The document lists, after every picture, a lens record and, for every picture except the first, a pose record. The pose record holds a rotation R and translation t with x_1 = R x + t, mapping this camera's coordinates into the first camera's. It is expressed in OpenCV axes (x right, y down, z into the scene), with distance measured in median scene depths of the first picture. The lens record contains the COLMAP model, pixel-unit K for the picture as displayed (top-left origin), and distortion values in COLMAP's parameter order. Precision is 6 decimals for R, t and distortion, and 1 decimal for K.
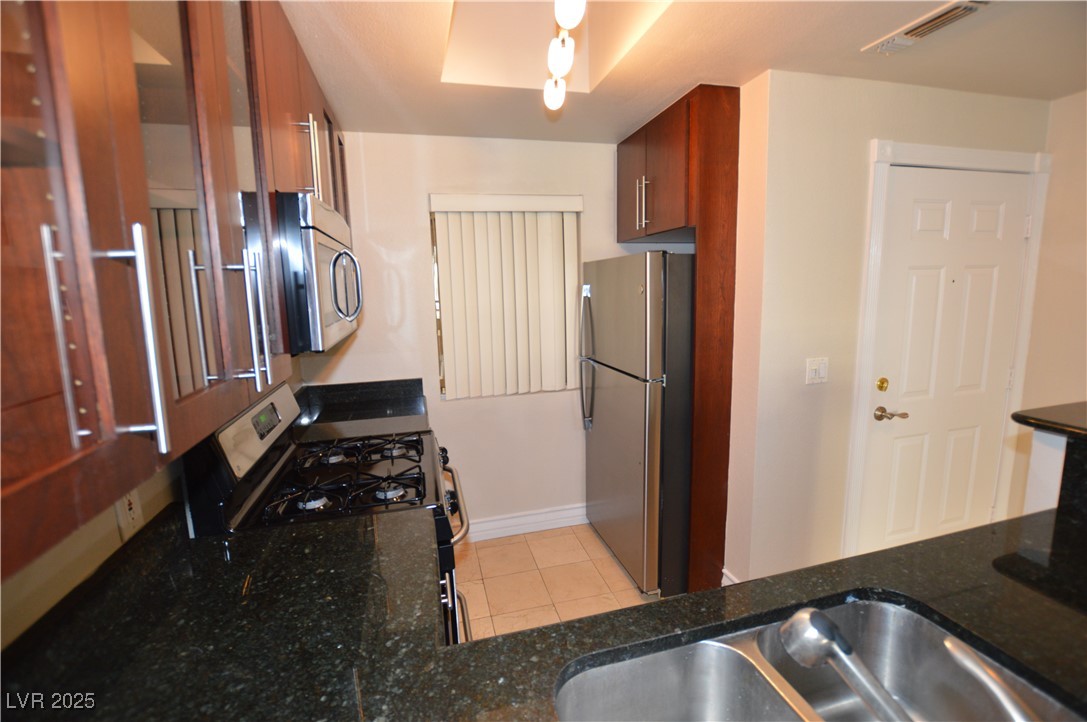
lens RADIAL K [[483.5, 0, 547.4], [0, 483.5, 357.5], [0, 0, 1]] dist [-0.026138, 0.000797]
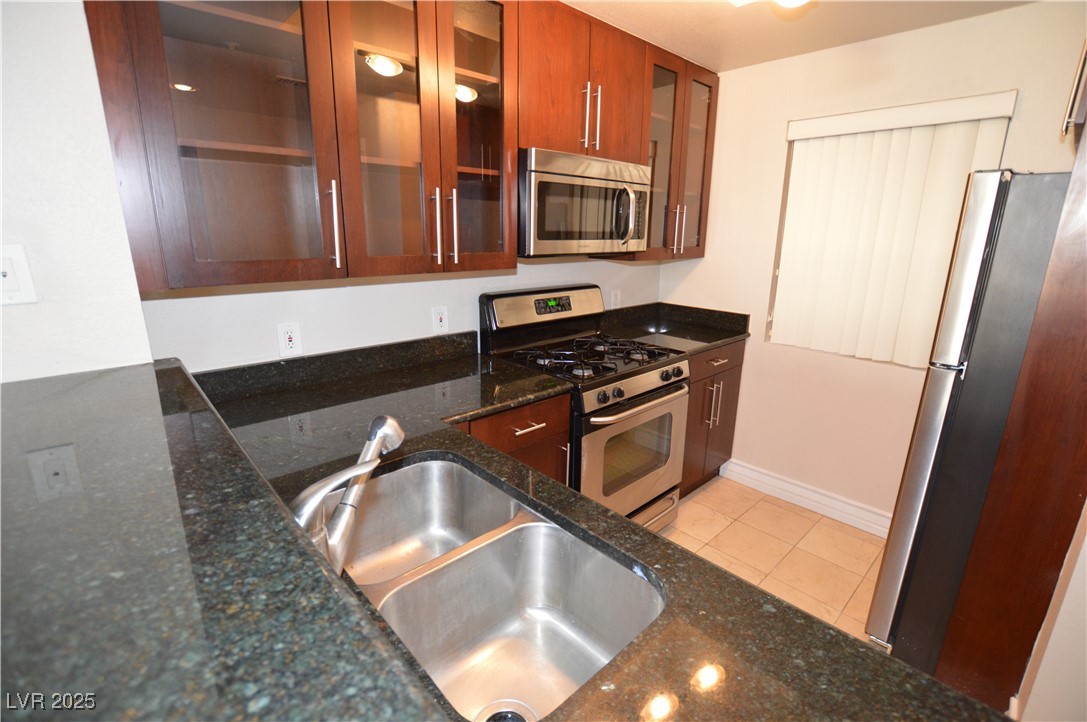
lens RADIAL K [[483.5, 0, 545.1], [0, 483.5, 359.0], [0, 0, 1]] dist [-0.026138, 0.000797]
pose [[0.461417, 0.256731, -0.849225, 0.428039], [-0.157250, 0.965726, 0.206511, -0.009172], [0.873136, 0.038253, 0.485973, 0.143945]]
